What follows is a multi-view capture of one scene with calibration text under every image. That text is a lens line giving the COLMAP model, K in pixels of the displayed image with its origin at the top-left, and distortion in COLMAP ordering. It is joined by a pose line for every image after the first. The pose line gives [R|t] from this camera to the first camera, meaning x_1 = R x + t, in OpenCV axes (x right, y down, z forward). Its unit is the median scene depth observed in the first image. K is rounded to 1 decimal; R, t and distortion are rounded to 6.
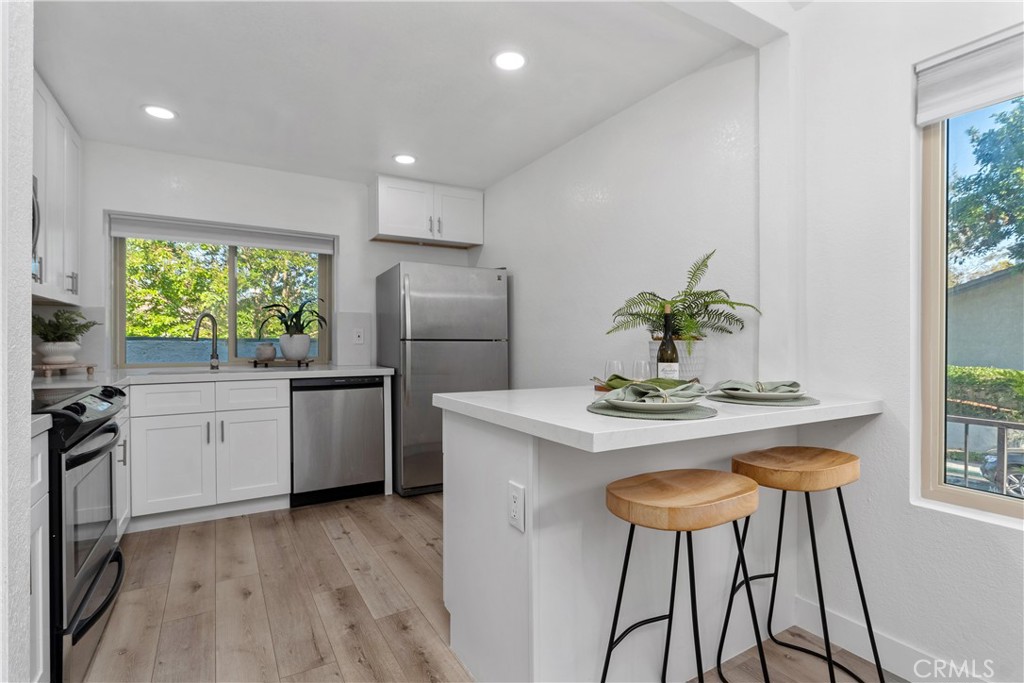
lens RADIAL K [[492.9, 0, 511.1], [0, 492.9, 346.2], [0, 0, 1]] dist [-0.003451, 0.002349]
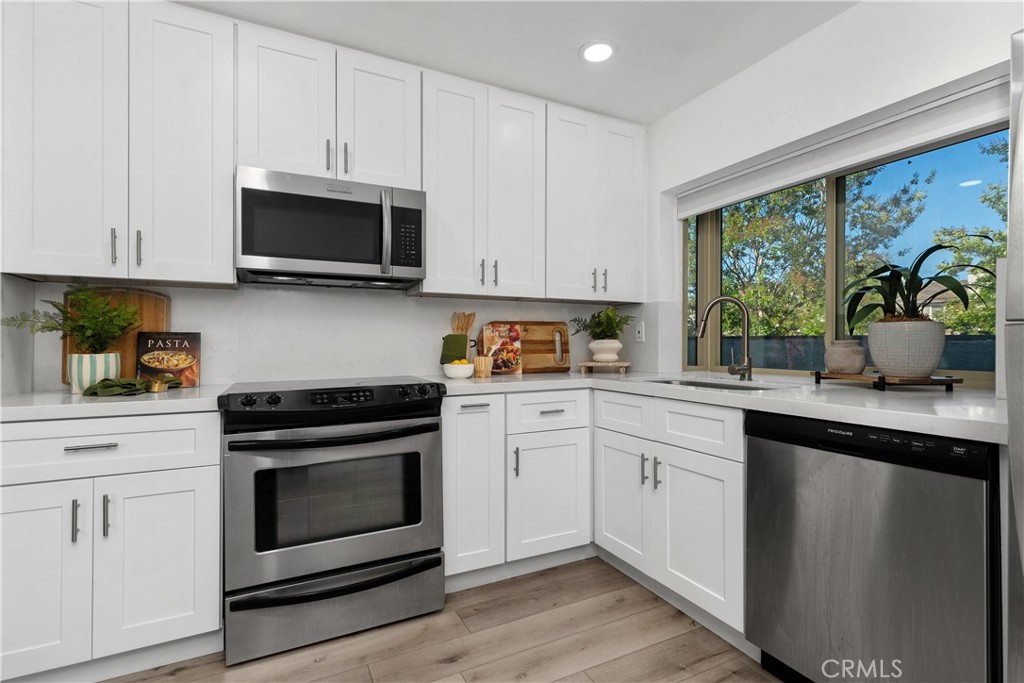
lens RADIAL K [[471.0, 0, 513.2], [0, 471.0, 342.2], [0, 0, 1]] dist [0.005926, 0.000529]
pose [[-0.080633, -0.003402, -0.996738, 0.055346], [-0.008261, 0.999962, -0.002745, 0.000409], [0.996710, 0.008013, -0.080659, 0.784332]]
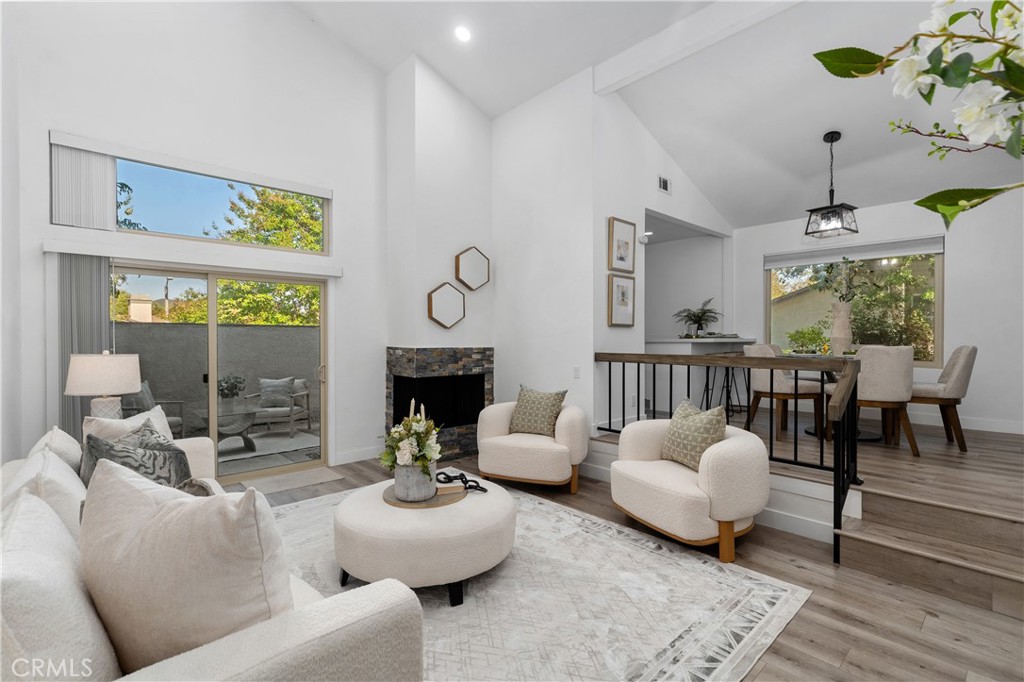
lens RADIAL K [[471.0, 0, 507.9], [0, 471.0, 338.2], [0, 0, 1]] dist [0.005926, 0.000529]
pose [[0.979424, -0.003642, 0.201781, -1.011979], [0.005763, 0.999934, -0.009929, 0.069207], [-0.201731, 0.010888, 0.979380, -1.191688]]
